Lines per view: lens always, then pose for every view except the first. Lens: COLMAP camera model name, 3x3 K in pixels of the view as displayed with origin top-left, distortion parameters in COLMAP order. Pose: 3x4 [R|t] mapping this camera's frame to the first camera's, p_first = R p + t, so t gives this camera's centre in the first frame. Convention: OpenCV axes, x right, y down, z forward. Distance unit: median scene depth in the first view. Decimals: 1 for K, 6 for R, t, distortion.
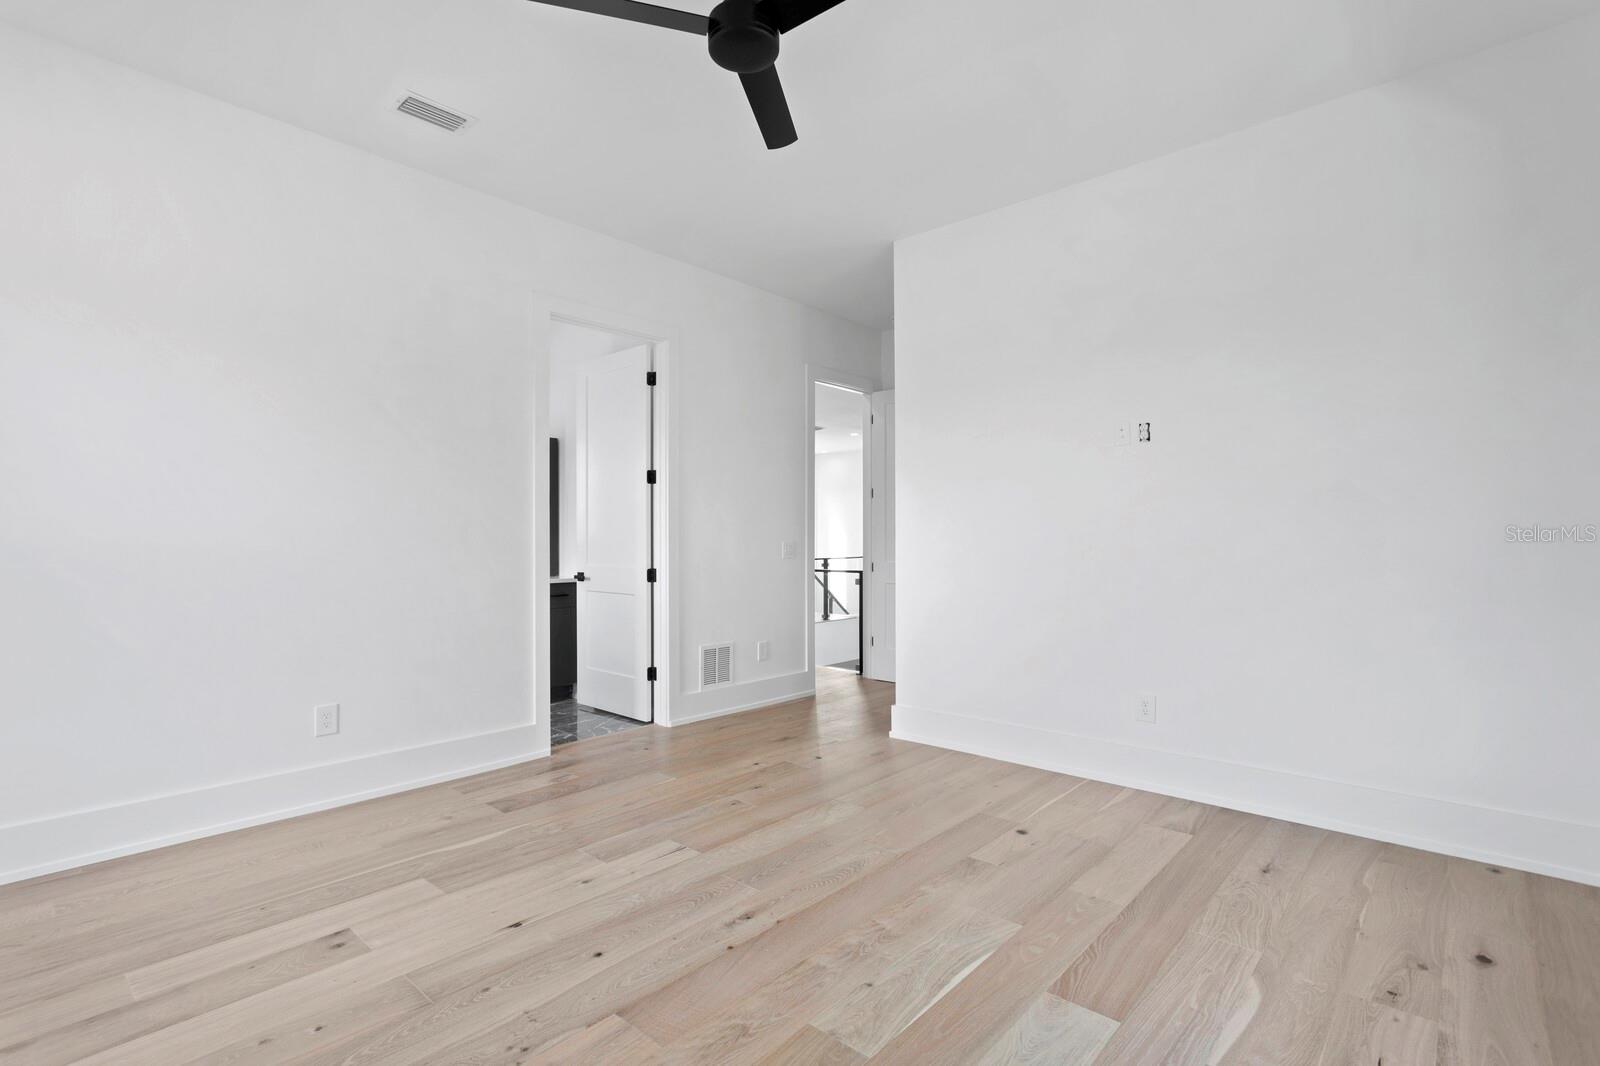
lens RADIAL K [[764.7, 0, 794.3], [0, 764.7, 536.9], [0, 0, 1]] dist [-0.001625, 0.000342]
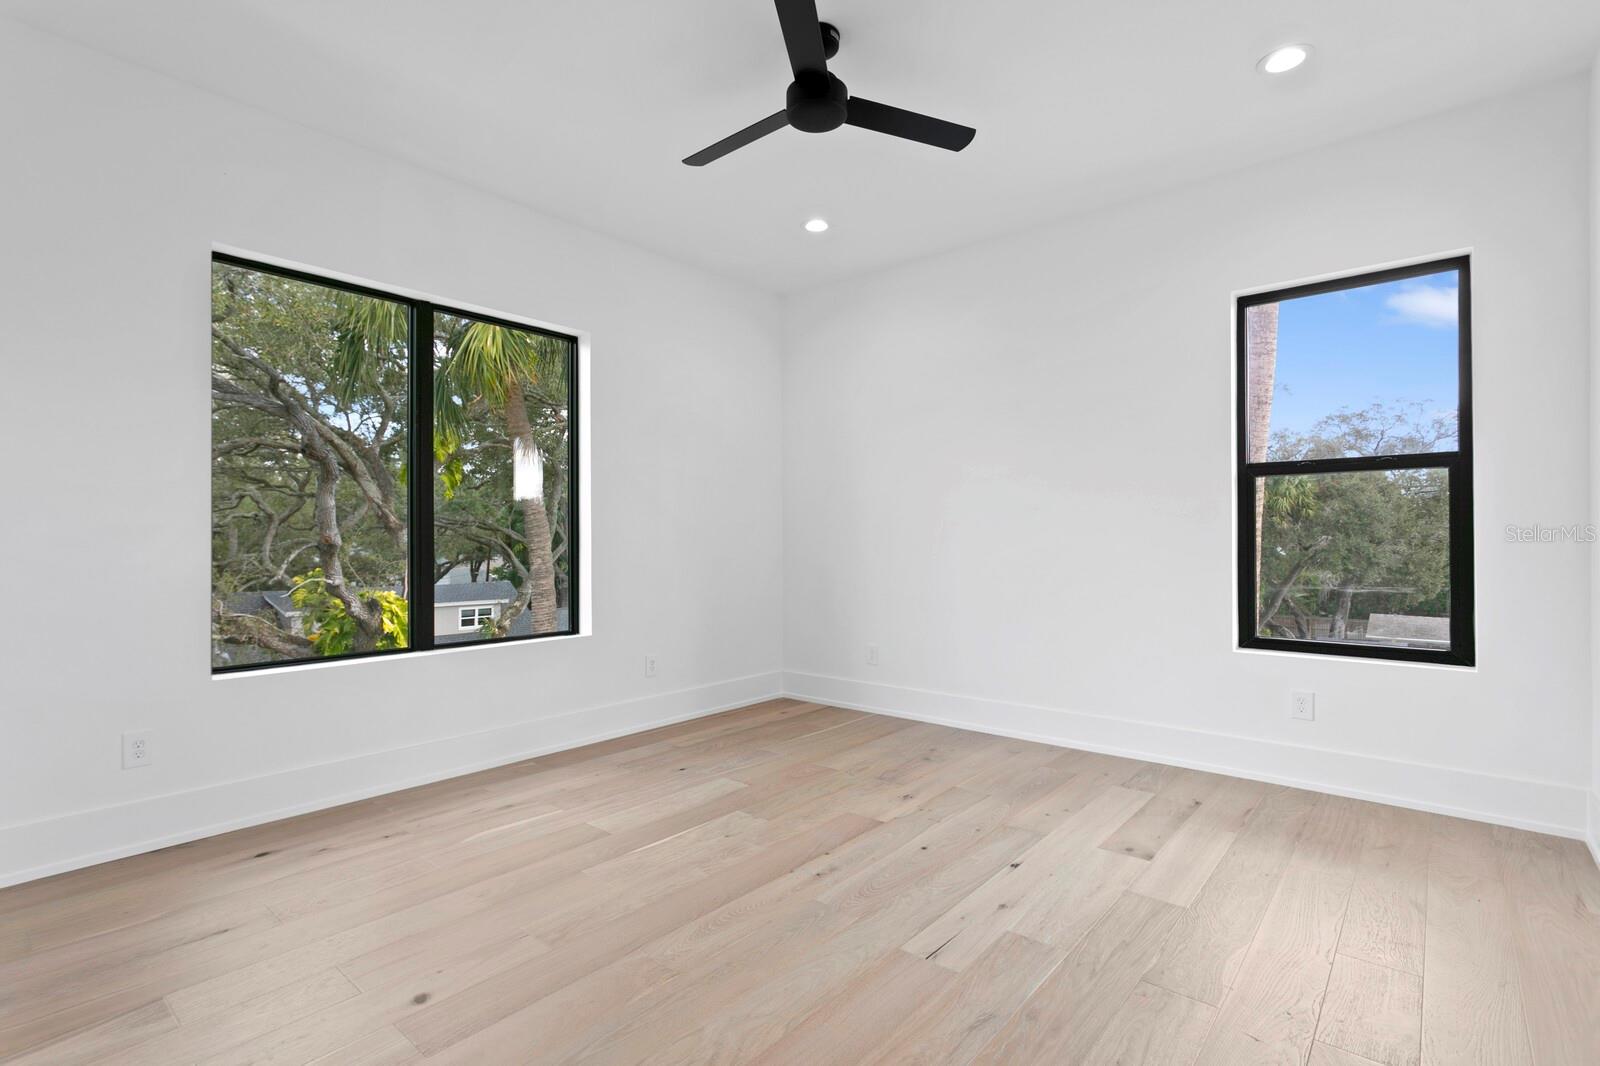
lens RADIAL K [[764.7, 0, 794.3], [0, 764.7, 536.9], [0, 0, 1]] dist [-0.001625, 0.000342]
pose [[-0.999703, 0.005316, -0.023783, -0.000306], [0.005447, 0.999970, -0.005436, 0.007702], [0.023754, -0.005564, -0.999702, 2.162099]]
